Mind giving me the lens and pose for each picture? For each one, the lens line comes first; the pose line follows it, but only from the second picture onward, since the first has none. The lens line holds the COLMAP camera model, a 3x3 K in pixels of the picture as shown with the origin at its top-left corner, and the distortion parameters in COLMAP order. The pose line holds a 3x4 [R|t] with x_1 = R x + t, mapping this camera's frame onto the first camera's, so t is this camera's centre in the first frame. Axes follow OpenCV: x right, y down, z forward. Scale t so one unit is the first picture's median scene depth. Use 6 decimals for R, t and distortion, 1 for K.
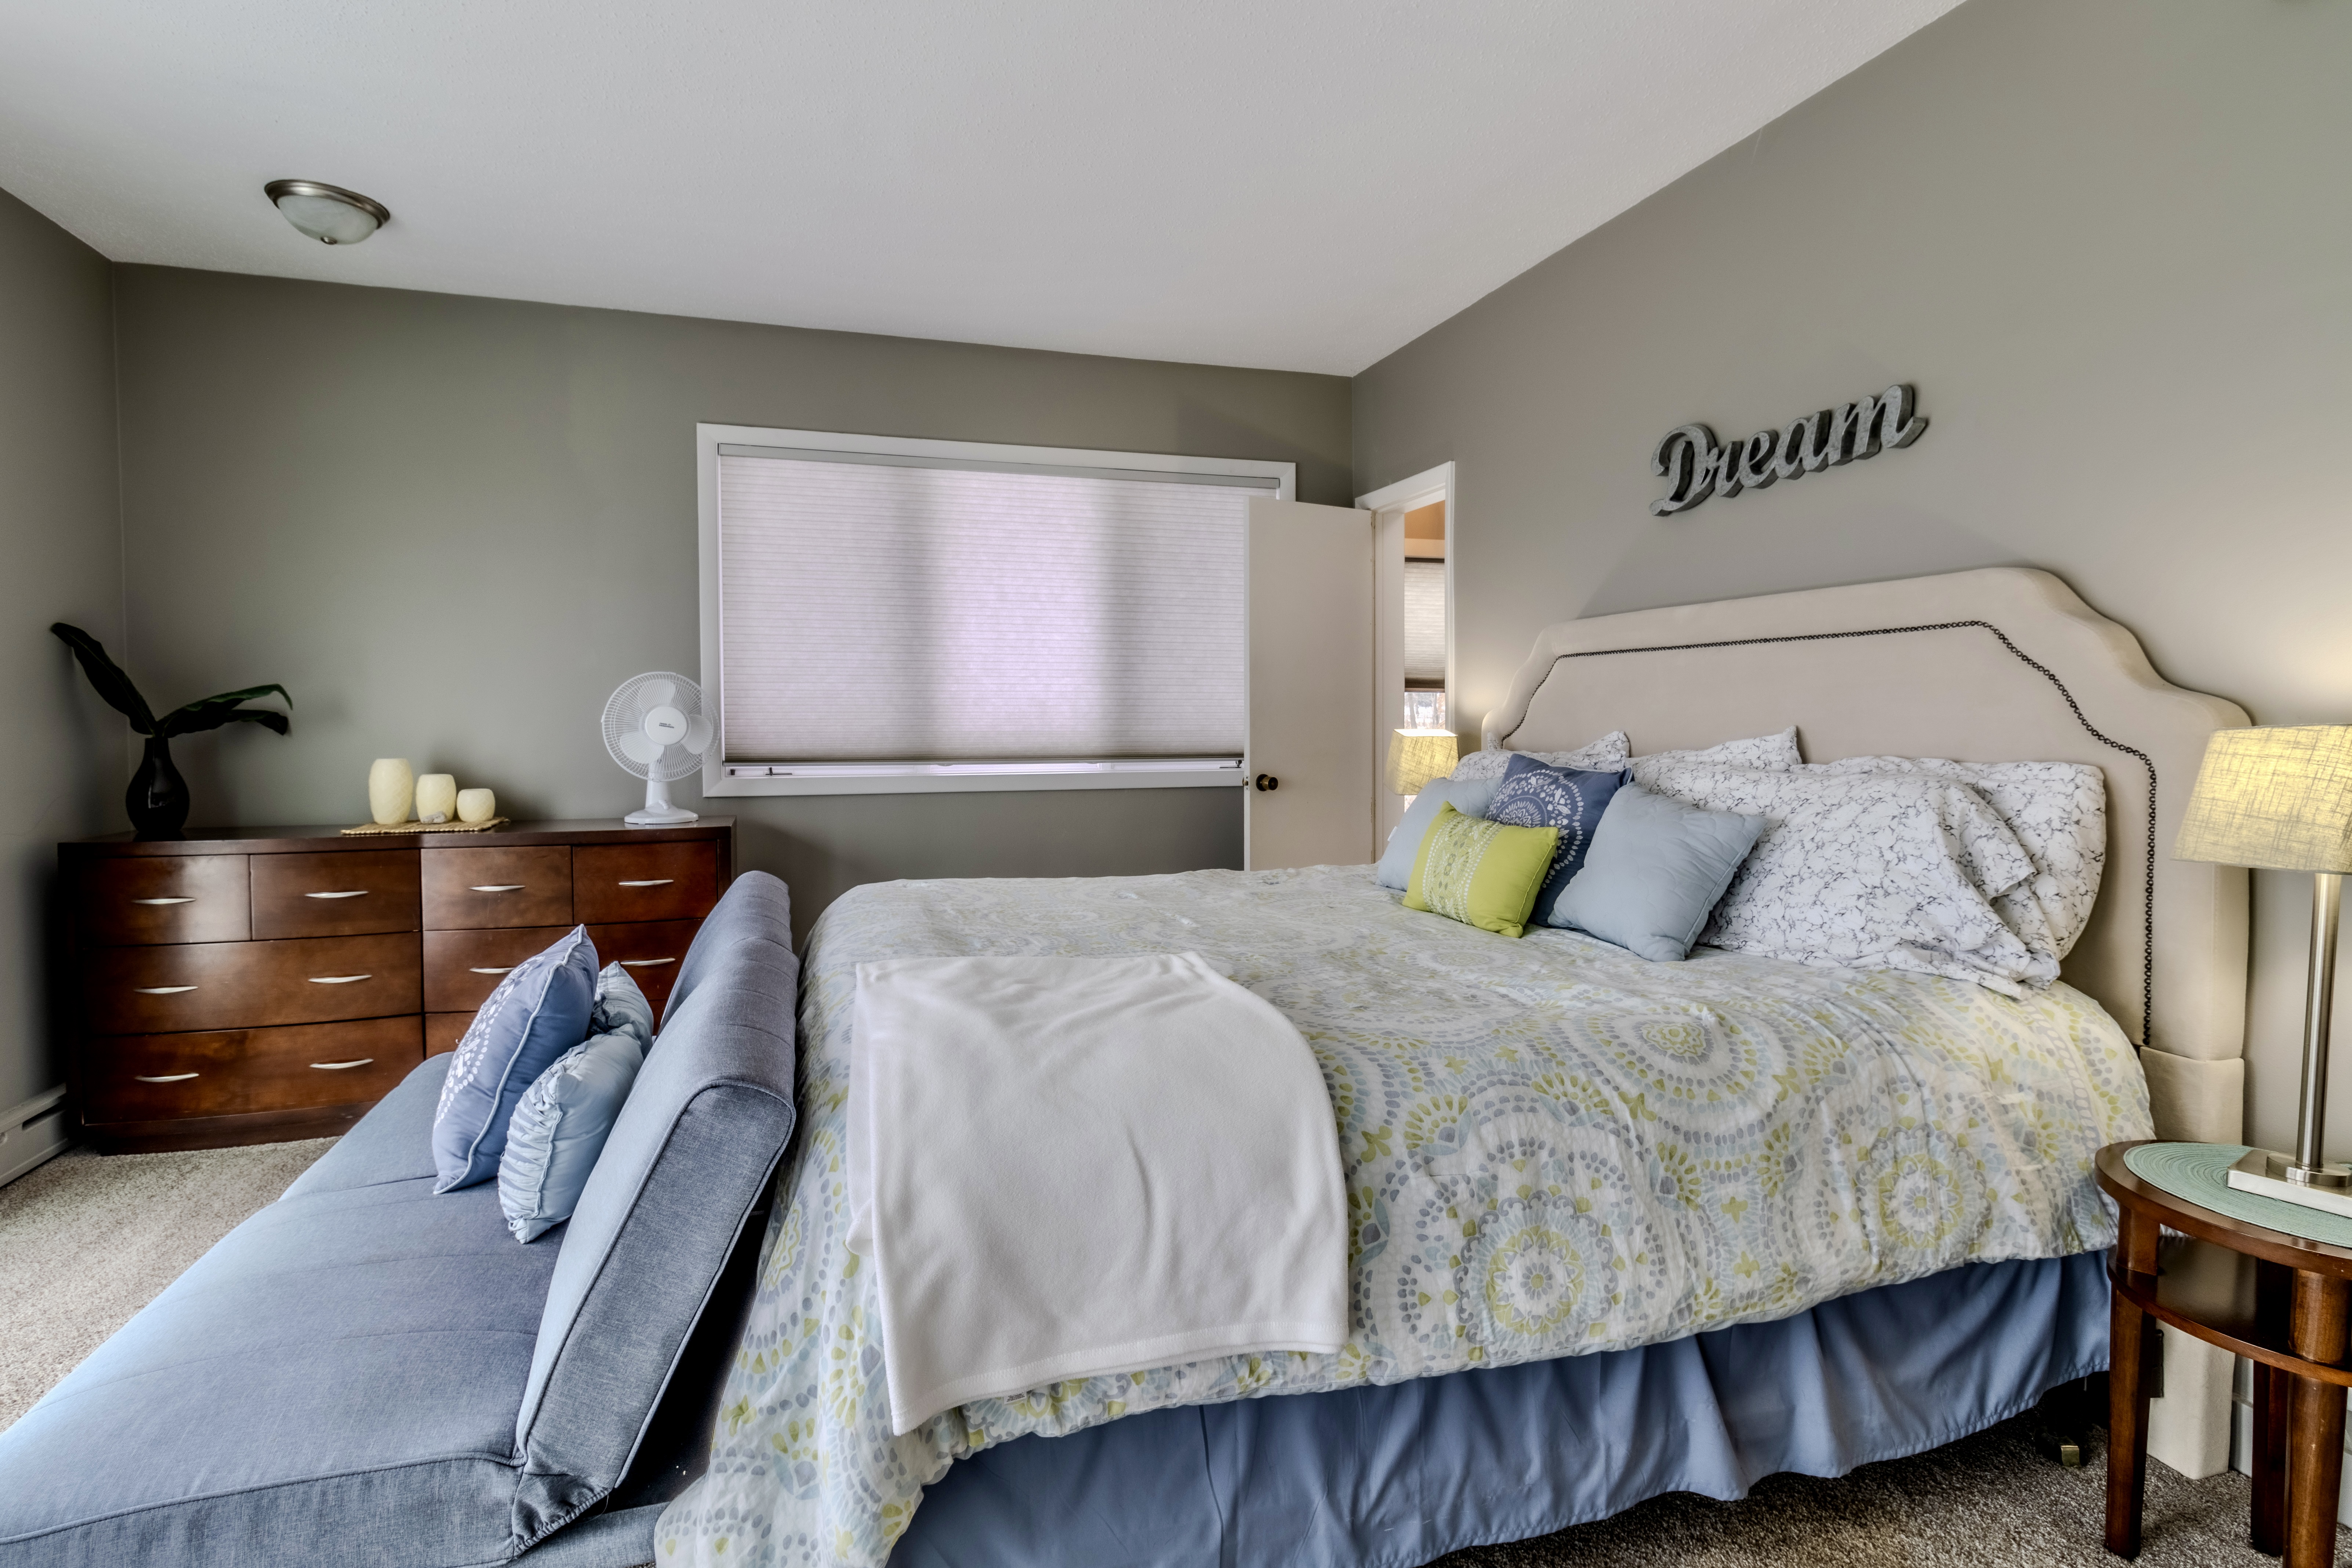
lens RADIAL K [[1166.8, 0, 1169.8], [0, 1166.8, 756.0], [0, 0, 1]] dist [0.000314, 0.000260]
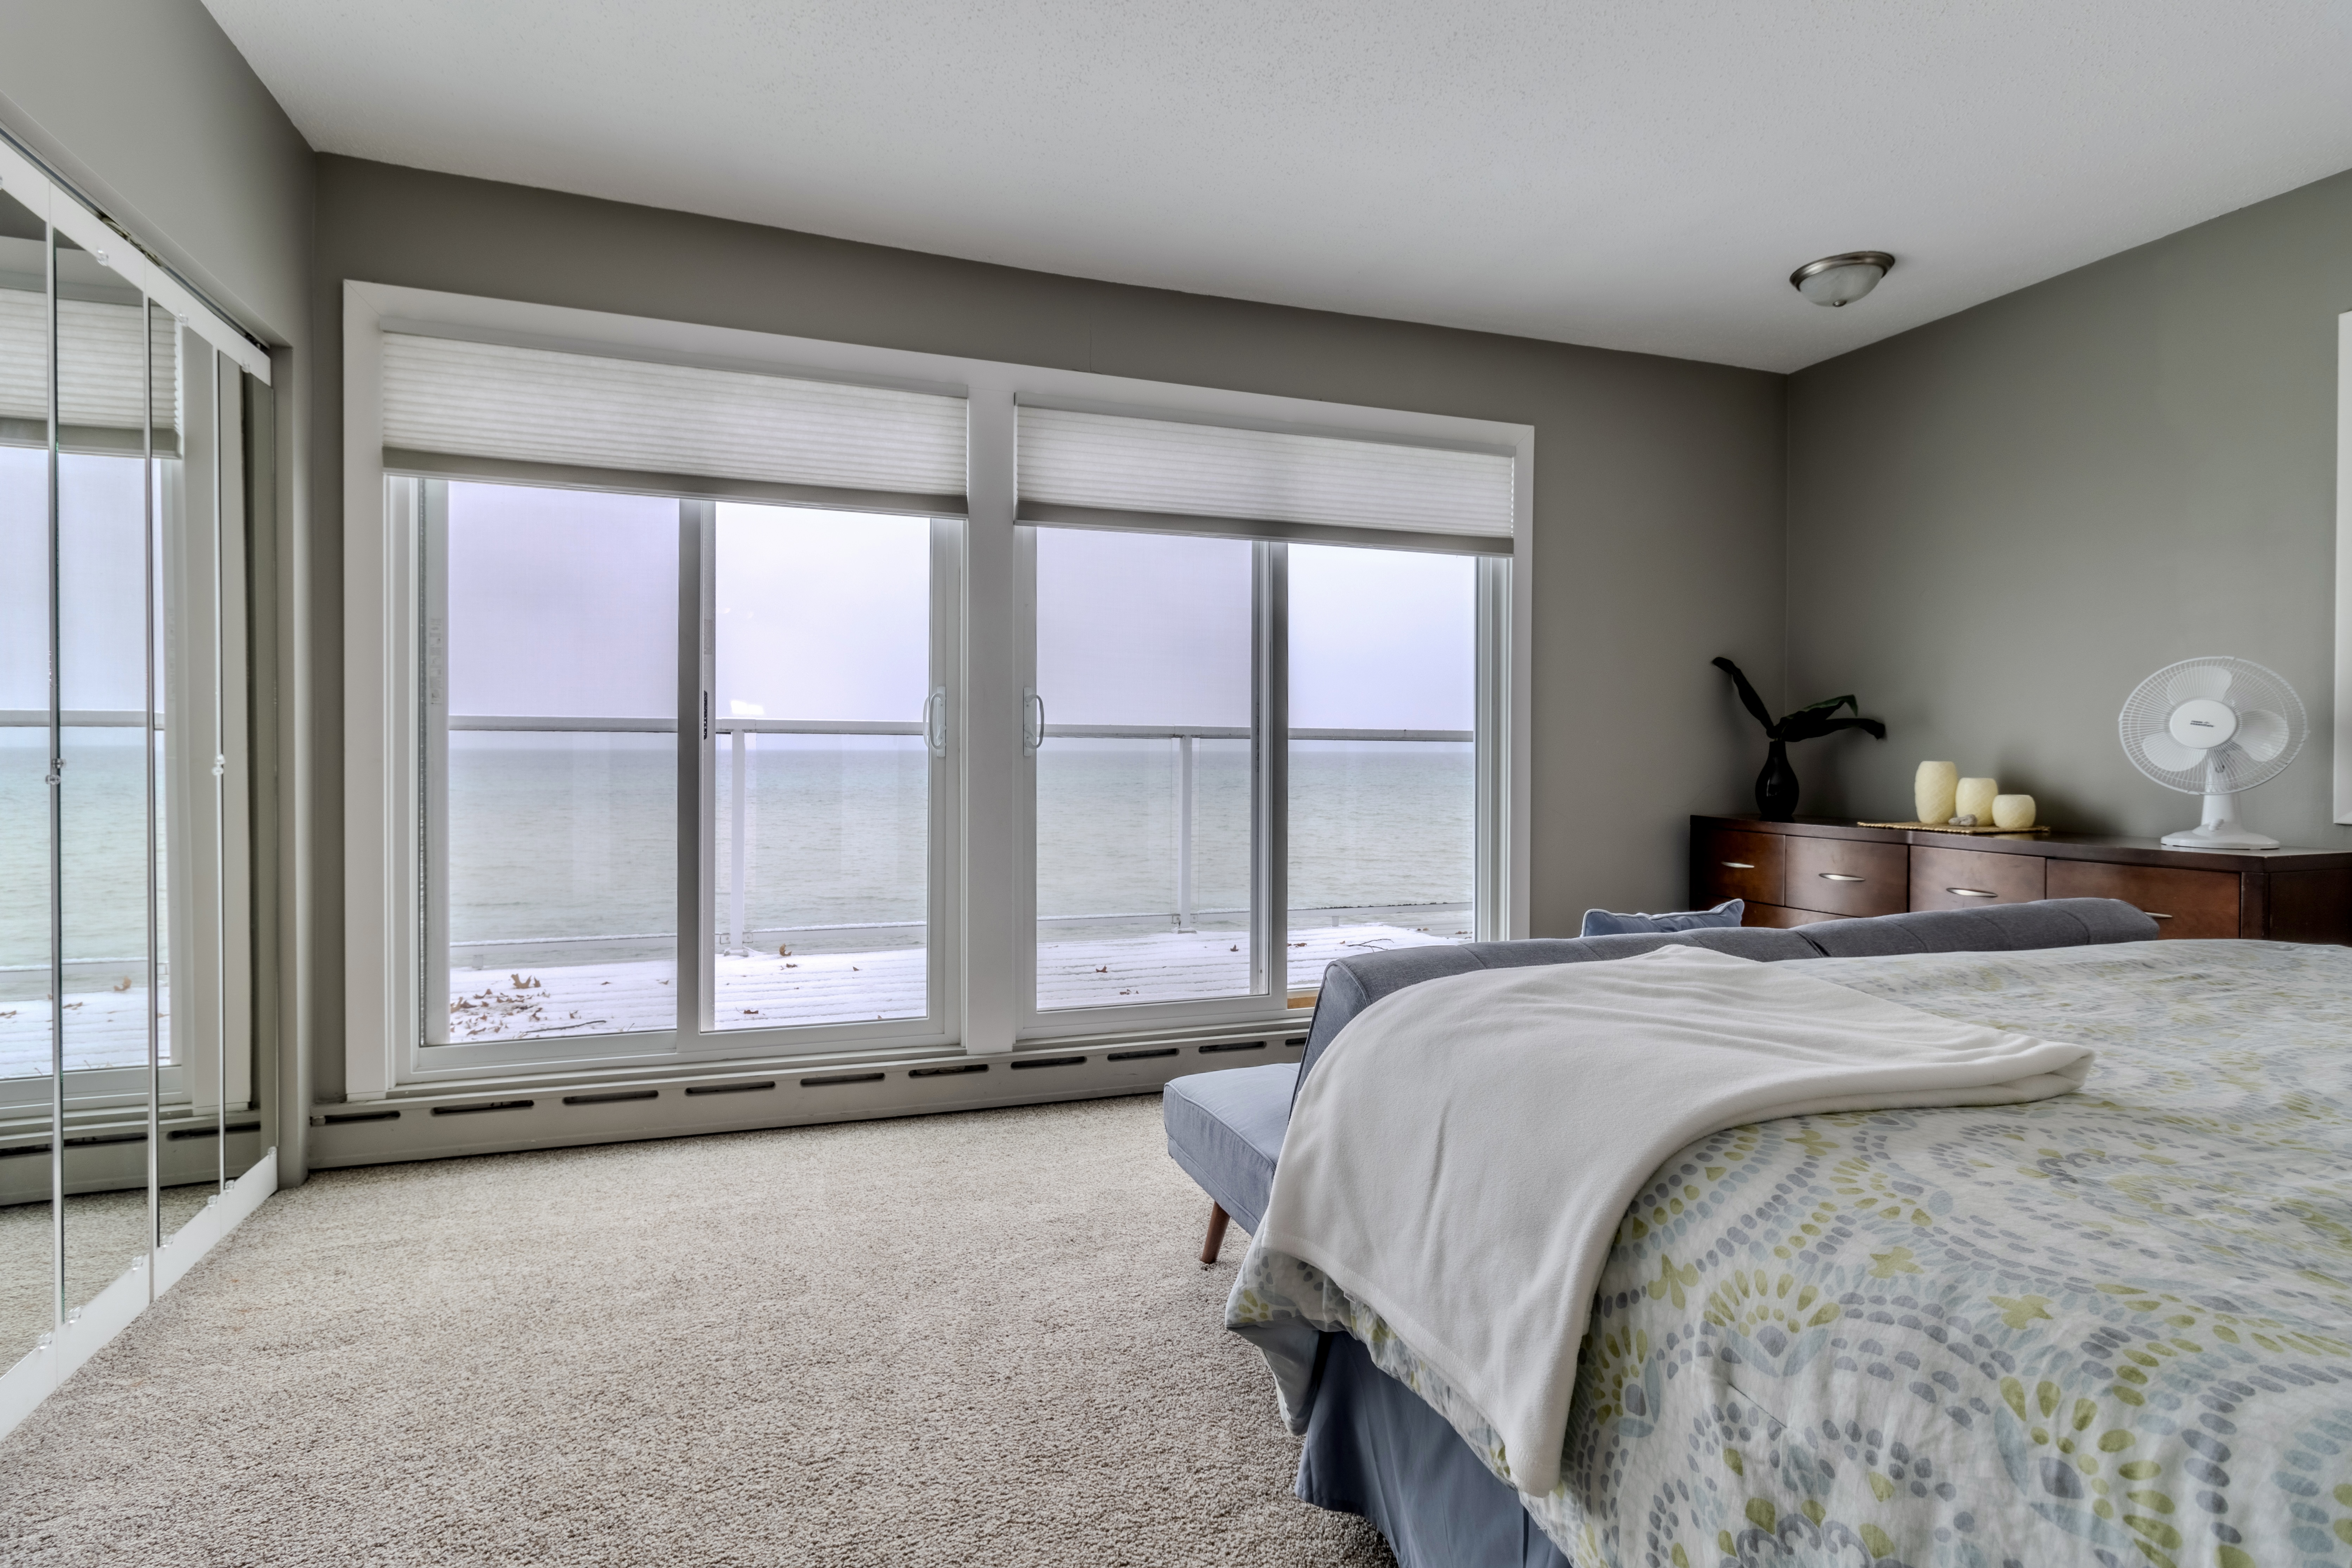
lens RADIAL K [[1112.6, 0, 1153.2], [0, 1112.6, 760.8], [0, 0, 1]] dist [0.000322, 0.000505]
pose [[0.045648, 0.012515, -0.998879, 0.768801], [-0.035151, 0.999322, 0.010915, 0.040712], [0.998339, 0.034614, 0.046057, 0.653194]]
